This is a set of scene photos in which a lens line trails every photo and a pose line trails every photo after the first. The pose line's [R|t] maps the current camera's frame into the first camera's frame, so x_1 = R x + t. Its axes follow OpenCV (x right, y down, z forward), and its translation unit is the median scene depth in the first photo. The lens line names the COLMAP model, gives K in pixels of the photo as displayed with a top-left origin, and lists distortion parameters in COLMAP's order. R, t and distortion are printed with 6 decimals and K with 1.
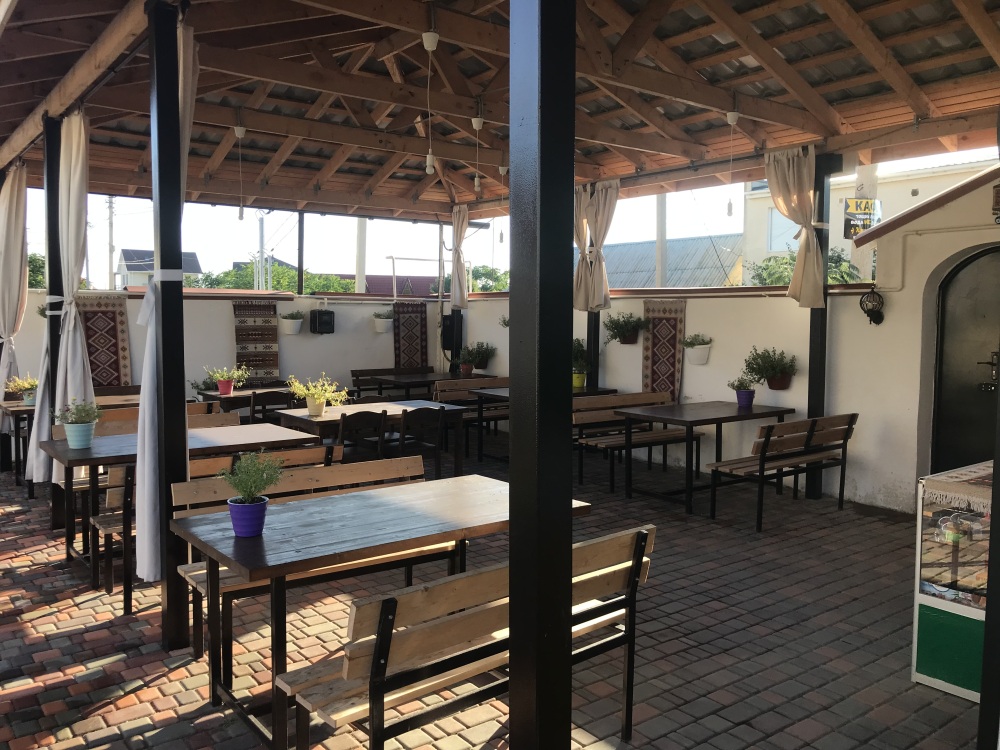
lens RADIAL K [[830.3, 0, 500.3], [0, 830.3, 370.1], [0, 0, 1]] dist [0.009559, -0.008405]
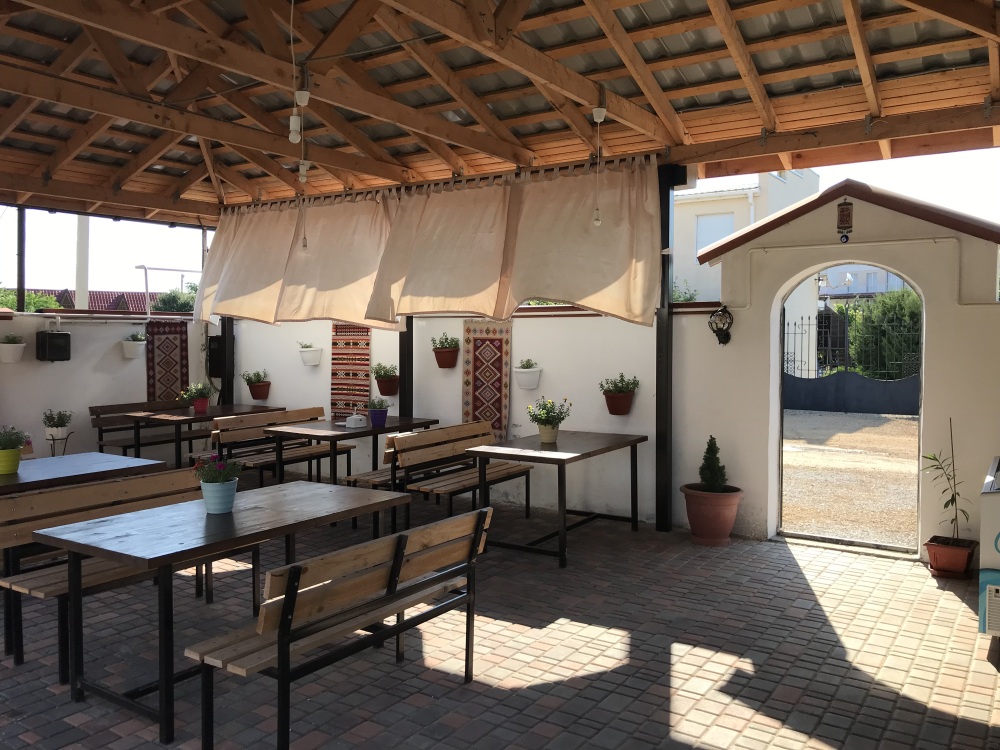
lens RADIAL K [[830.3, 0, 499.1], [0, 830.3, 376.2], [0, 0, 1]] dist [0.009559, -0.008405]
pose [[0.948293, -0.023506, 0.316526, -0.074408], [0.027550, 0.999586, -0.008306, -0.013081], [-0.316200, 0.016597, 0.948547, 0.128406]]
